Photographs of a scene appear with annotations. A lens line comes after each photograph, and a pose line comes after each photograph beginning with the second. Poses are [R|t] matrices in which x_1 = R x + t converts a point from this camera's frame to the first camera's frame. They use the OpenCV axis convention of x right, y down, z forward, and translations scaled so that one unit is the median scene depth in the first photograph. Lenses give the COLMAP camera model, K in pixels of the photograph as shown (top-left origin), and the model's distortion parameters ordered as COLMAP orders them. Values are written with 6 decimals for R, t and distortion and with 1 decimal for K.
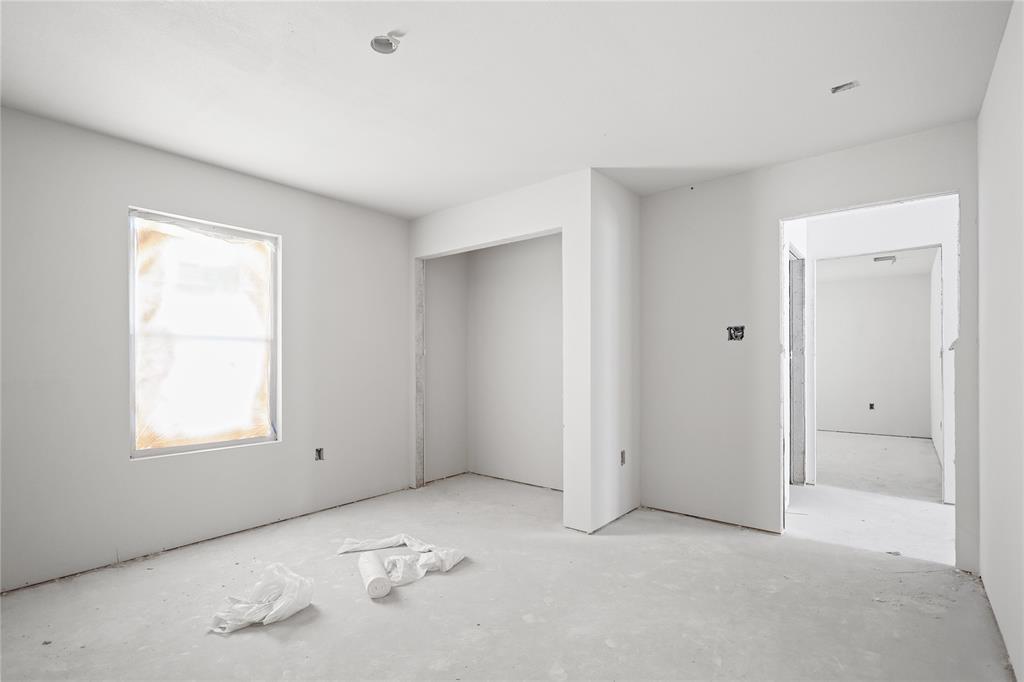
lens RADIAL K [[493.1, 0, 512.6], [0, 493.1, 354.2], [0, 0, 1]] dist [0.016415, -0.000029]
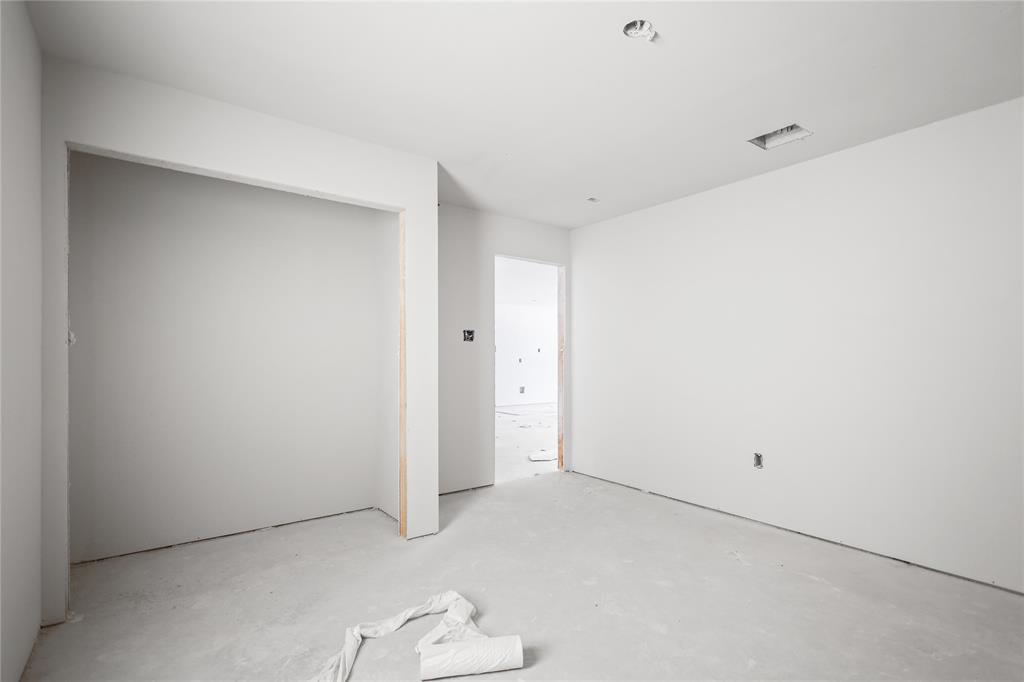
lens RADIAL K [[493.1, 0, 512.6], [0, 493.1, 354.2], [0, 0, 1]] dist [0.016415, -0.000029]
pose [[0.246485, 0.009156, 0.969103, -0.720533], [-0.016427, 0.999851, -0.005268, 0.008789], [-0.969007, -0.014620, 0.246599, 0.584546]]
